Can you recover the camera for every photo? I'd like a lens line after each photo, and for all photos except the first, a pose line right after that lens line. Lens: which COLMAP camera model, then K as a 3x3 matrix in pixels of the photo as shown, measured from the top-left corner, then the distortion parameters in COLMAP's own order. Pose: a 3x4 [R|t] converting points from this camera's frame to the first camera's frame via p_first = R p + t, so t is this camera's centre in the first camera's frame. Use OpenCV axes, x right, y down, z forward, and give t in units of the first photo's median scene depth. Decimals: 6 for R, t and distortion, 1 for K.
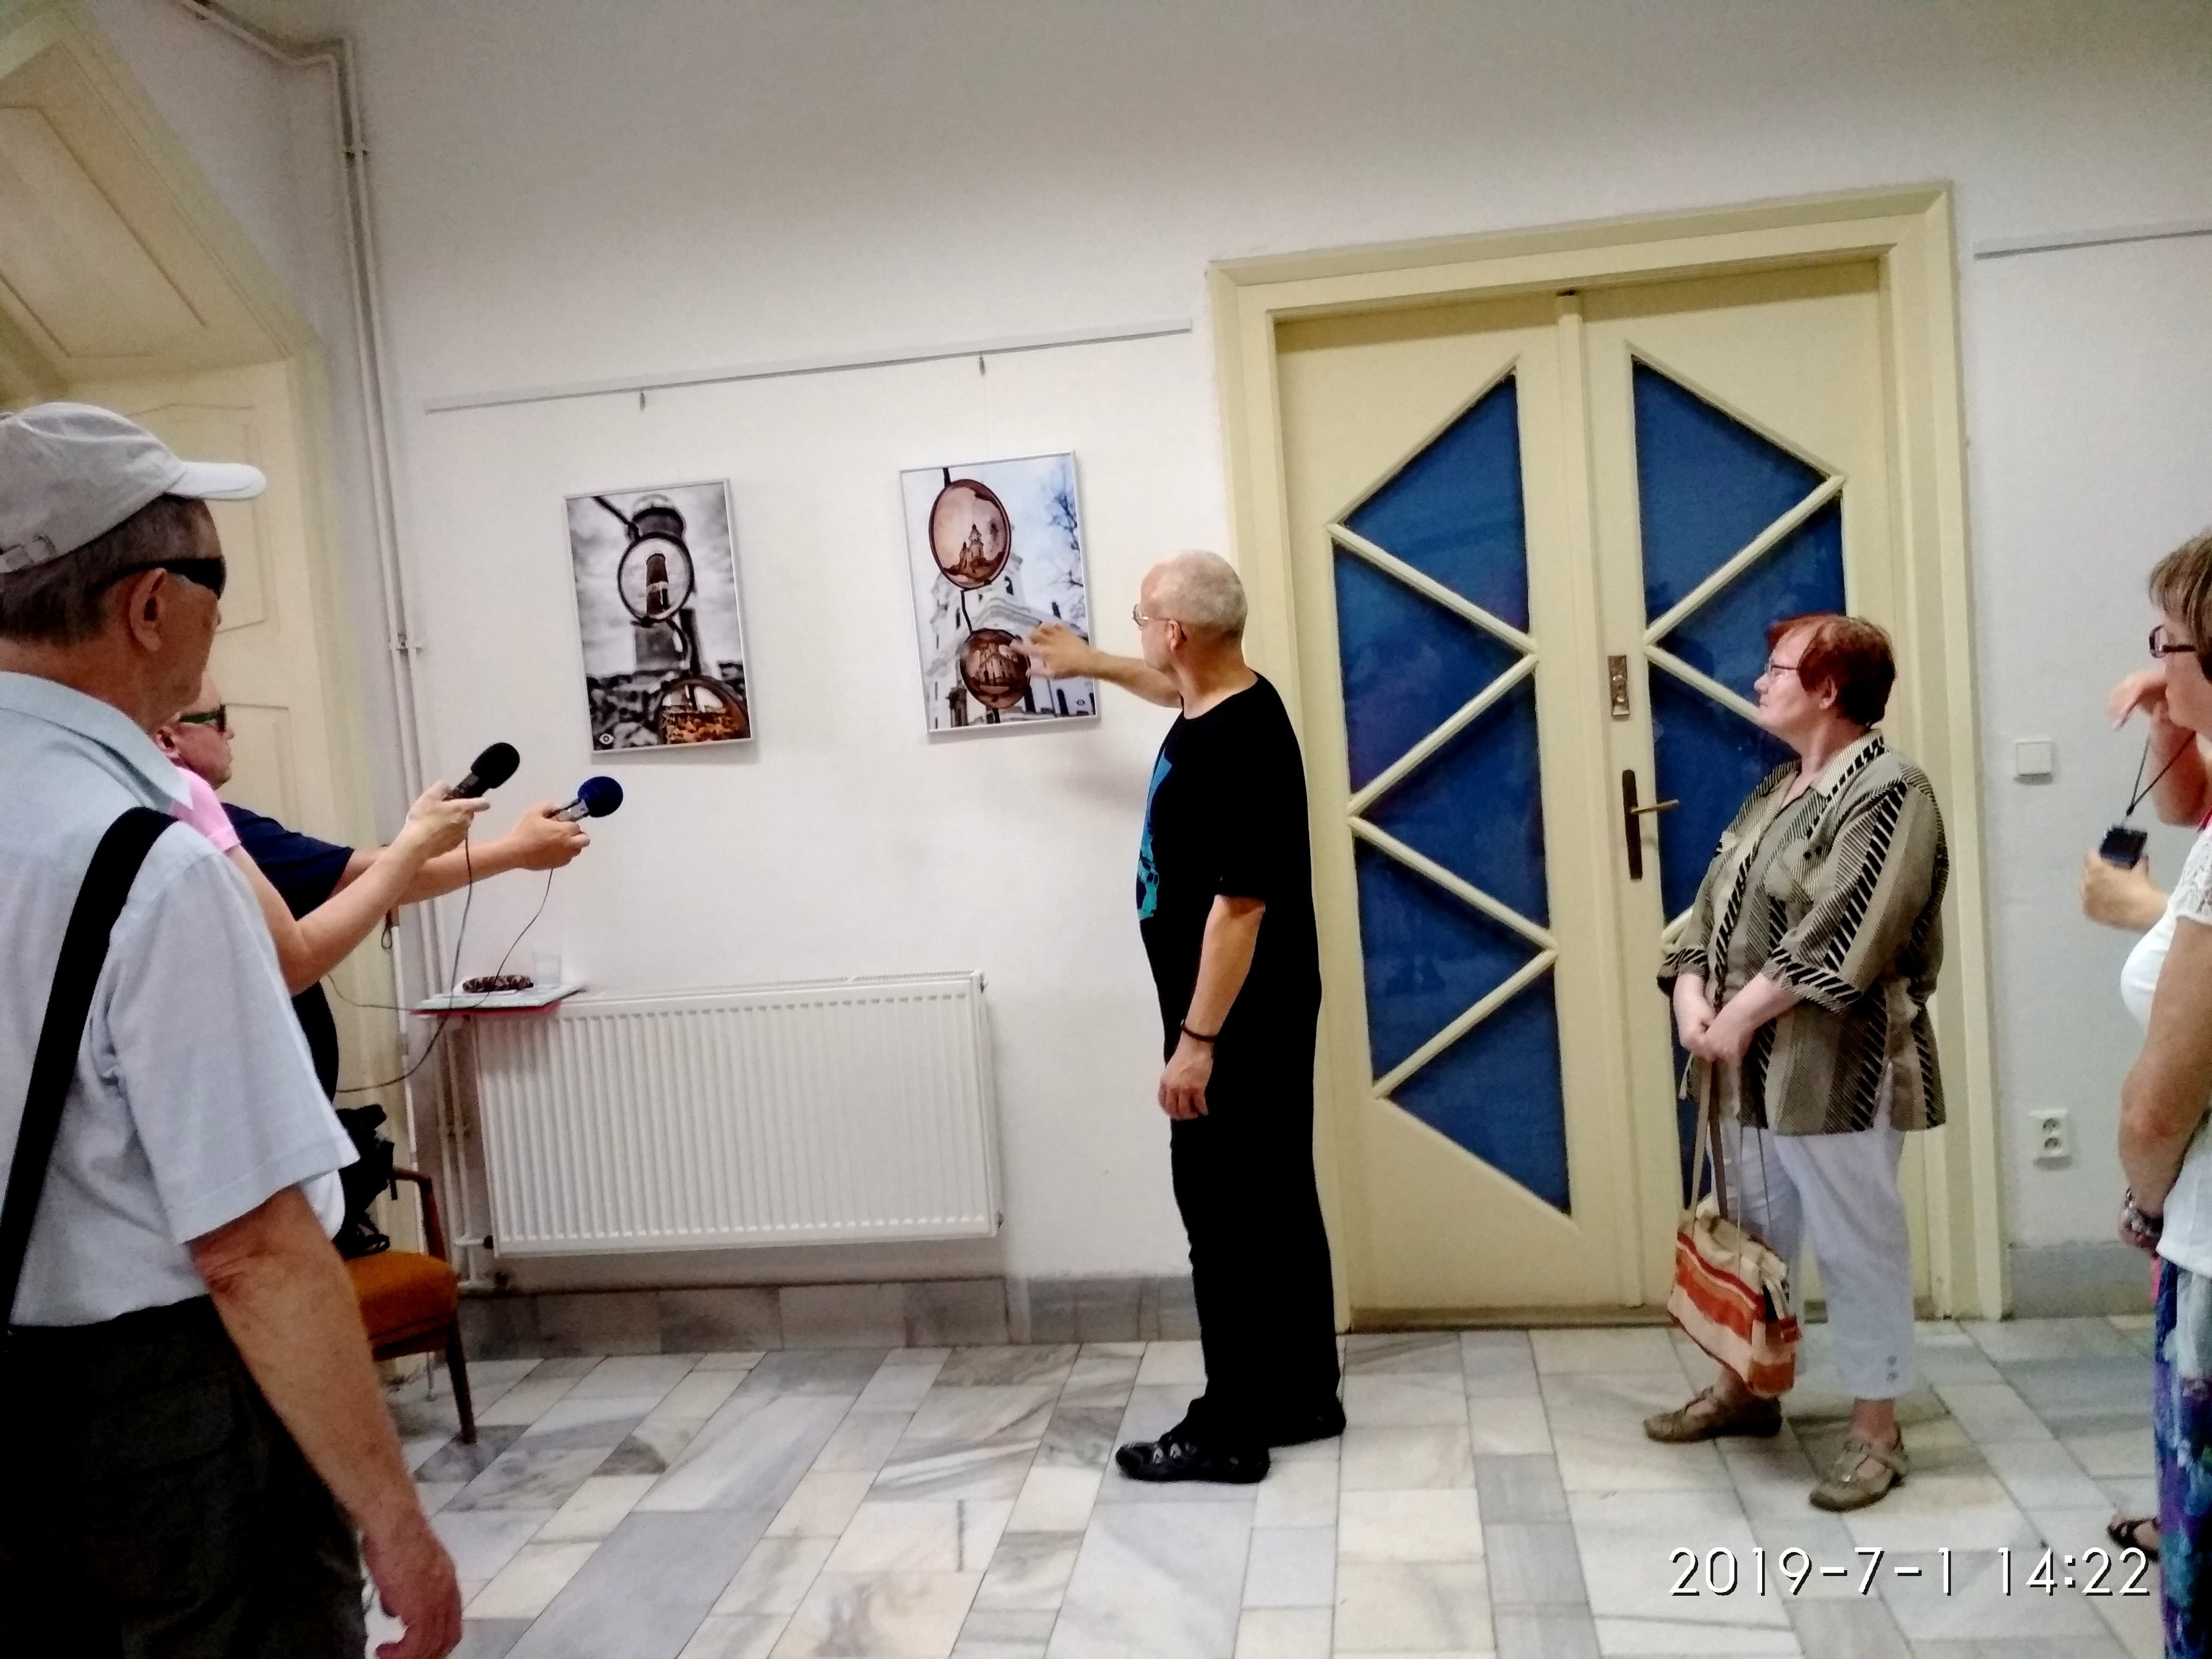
lens RADIAL K [[1914.4, 0, 1109.0], [0, 1914.4, 848.3], [0, 0, 1]] dist [0.064400, -0.129616]
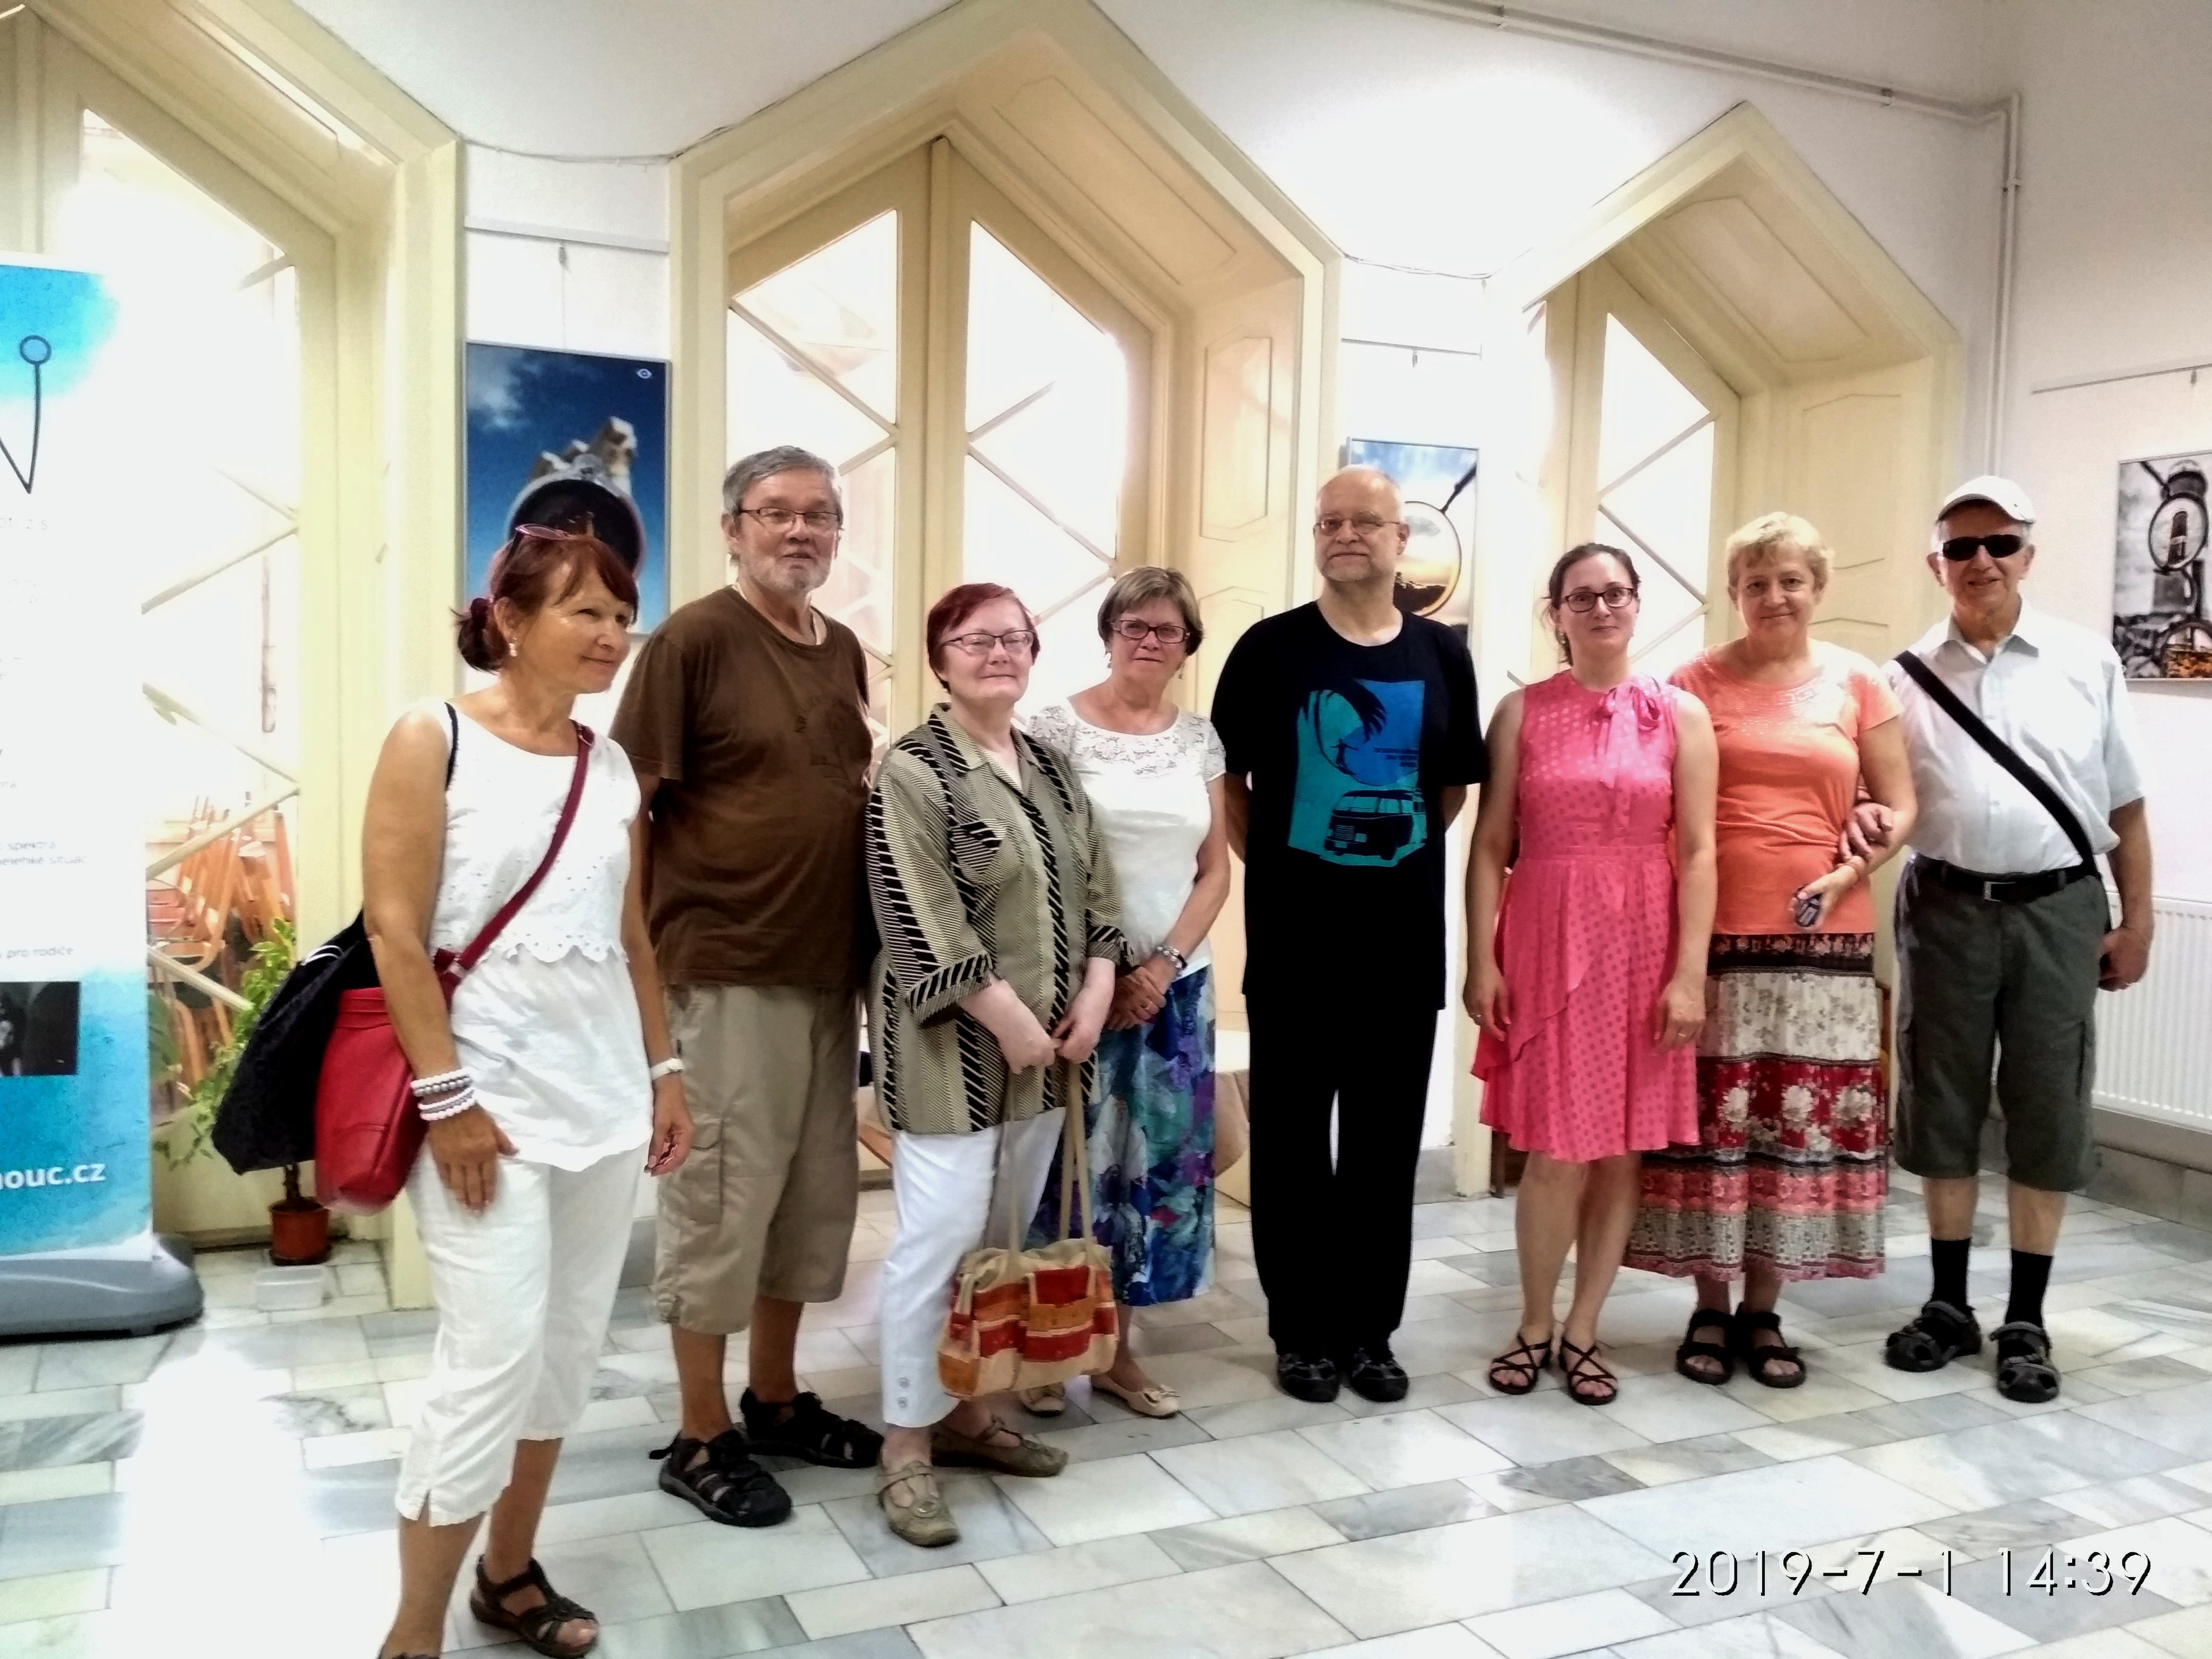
lens RADIAL K [[1914.4, 0, 1101.4], [0, 1914.4, 822.5], [0, 0, 1]] dist [0.064400, -0.129616]
pose [[0.535365, 0.148320, -0.831496, 0.400882], [-0.124076, 0.987591, 0.096277, -0.000684], [0.835458, 0.051626, 0.547125, -0.156739]]
